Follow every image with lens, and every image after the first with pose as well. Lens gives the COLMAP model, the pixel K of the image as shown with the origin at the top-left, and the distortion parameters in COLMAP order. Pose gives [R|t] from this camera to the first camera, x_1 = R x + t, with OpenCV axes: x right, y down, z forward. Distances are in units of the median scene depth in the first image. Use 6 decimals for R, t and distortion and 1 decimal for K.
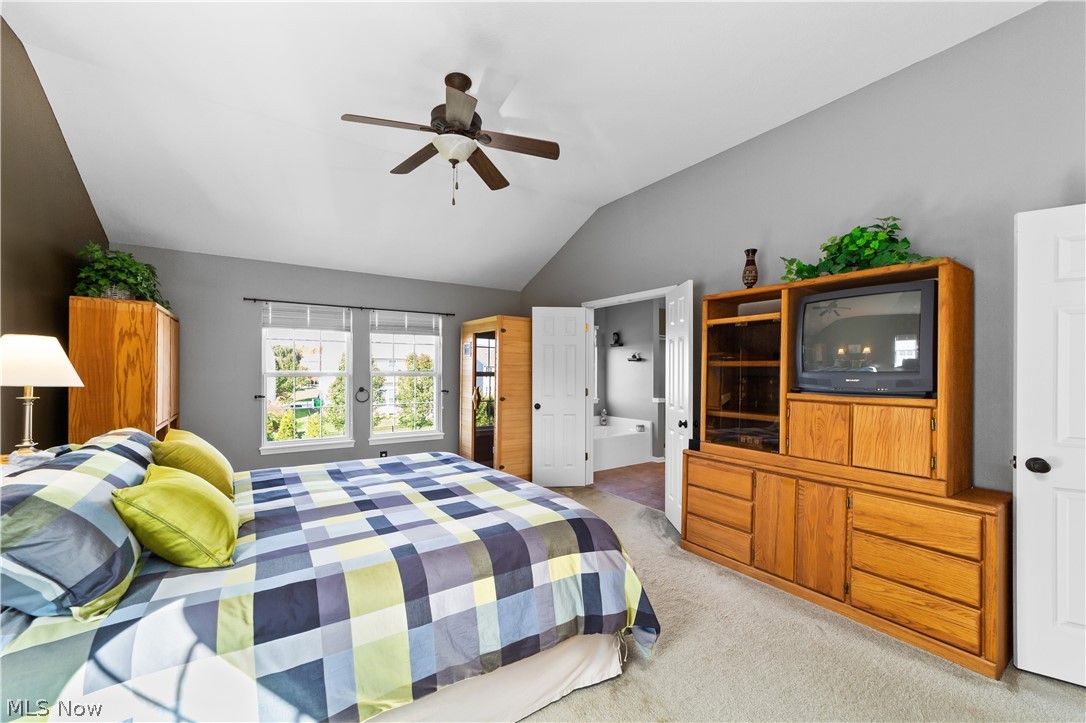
lens RADIAL K [[420.2, 0, 544.1], [0, 420.2, 366.4], [0, 0, 1]] dist [0.001125, 0.001114]
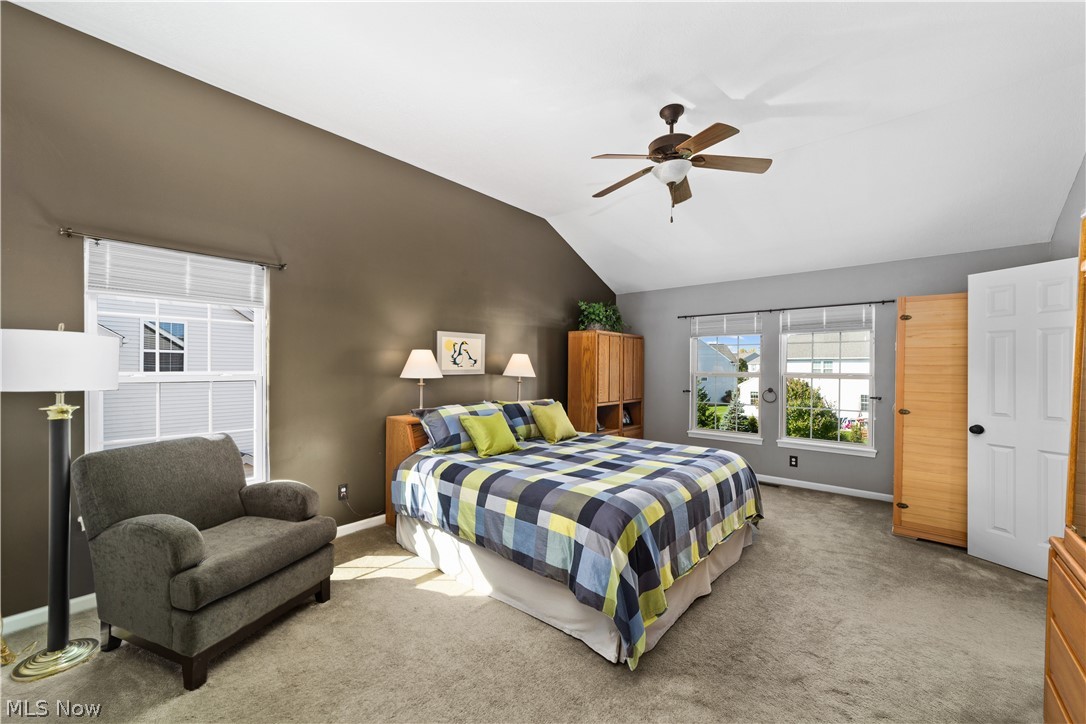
lens RADIAL K [[420.2, 0, 548.8], [0, 420.2, 365.8], [0, 0, 1]] dist [0.001125, 0.001114]
pose [[0.292645, -0.007234, -0.956194, 0.788902], [-0.001038, 0.999968, -0.007883, 0.007924], [0.956221, 0.003299, 0.292628, 0.379482]]
